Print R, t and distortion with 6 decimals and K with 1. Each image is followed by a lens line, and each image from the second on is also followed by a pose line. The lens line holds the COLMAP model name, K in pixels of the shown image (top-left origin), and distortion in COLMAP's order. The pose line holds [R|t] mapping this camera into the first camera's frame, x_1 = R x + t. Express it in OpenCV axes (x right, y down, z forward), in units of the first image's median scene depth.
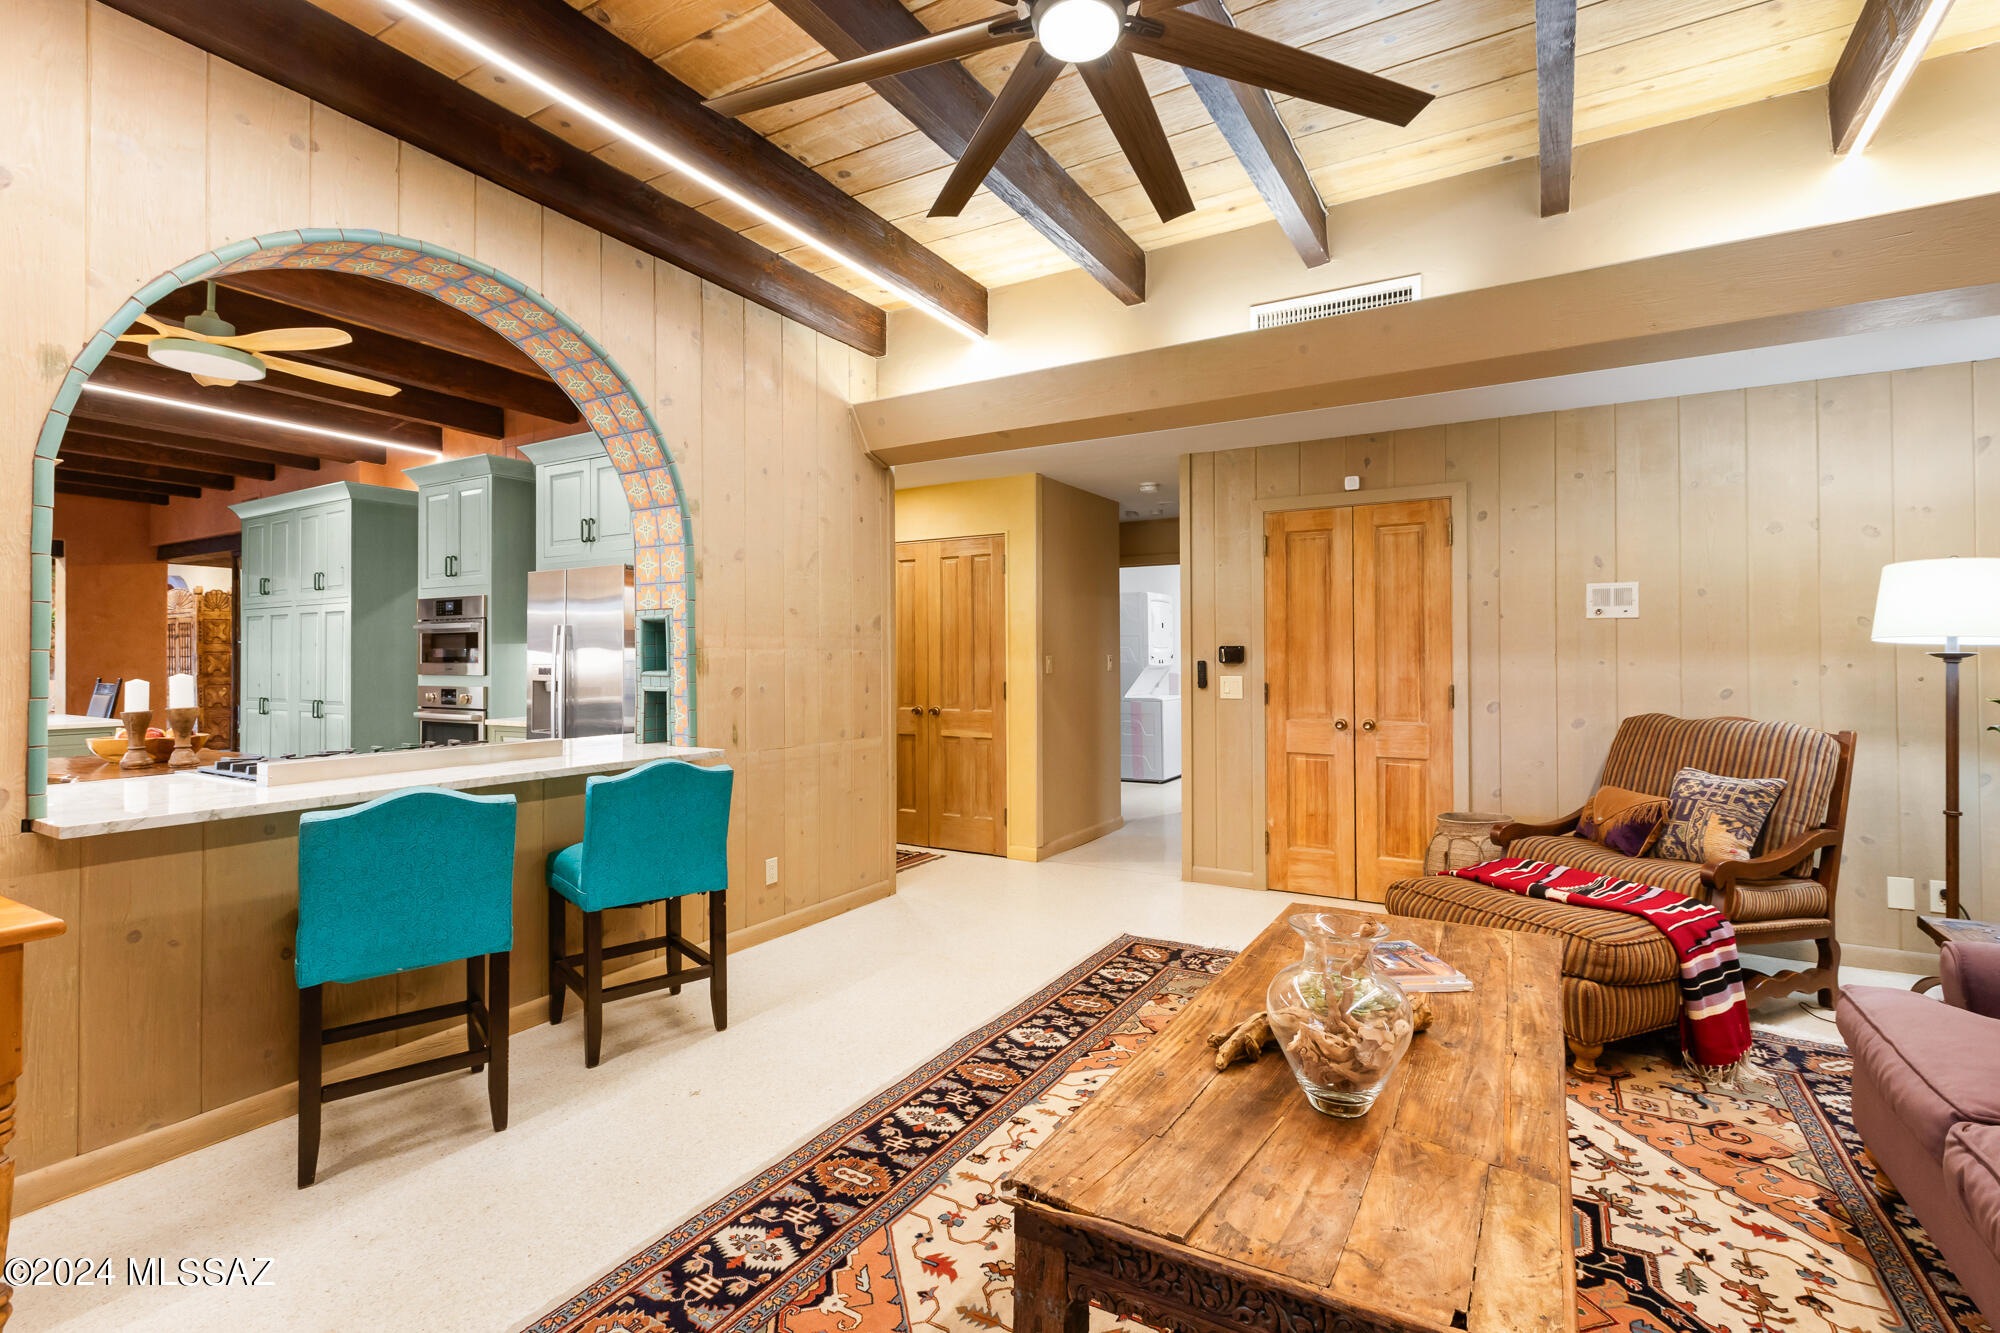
lens RADIAL K [[917.8, 0, 1005.6], [0, 917.8, 658.3], [0, 0, 1]] dist [0.002517, 0.000151]
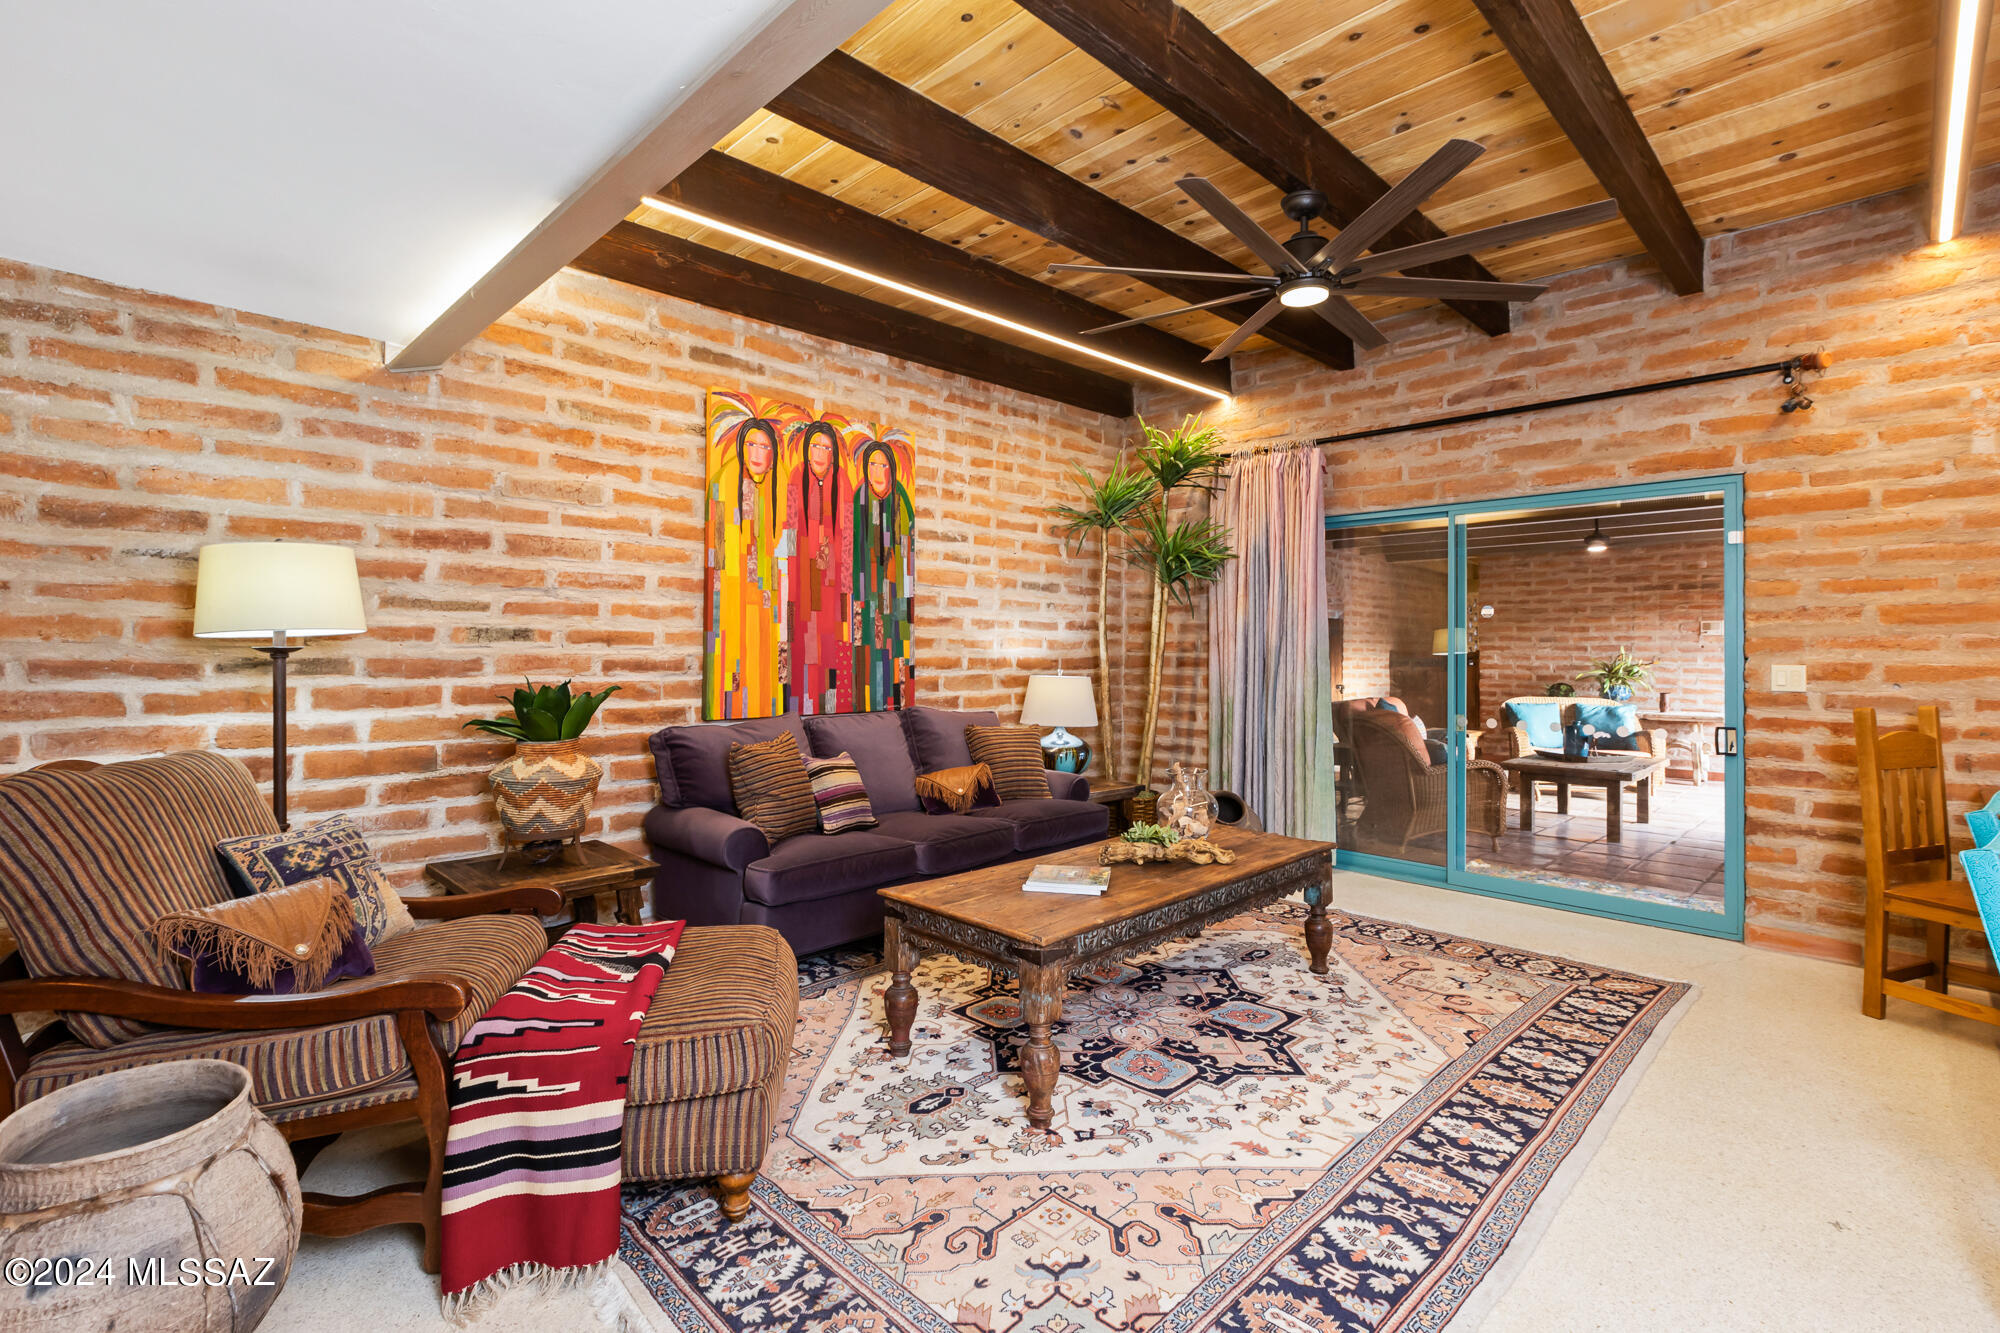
lens RADIAL K [[917.8, 0, 995.4], [0, 917.8, 655.2], [0, 0, 1]] dist [0.002517, 0.000151]
pose [[-0.969129, -0.002345, 0.246544, 0.153730], [-0.001015, 0.999984, 0.005519, -0.004623], [-0.246553, 0.005099, -0.969116, 1.915159]]
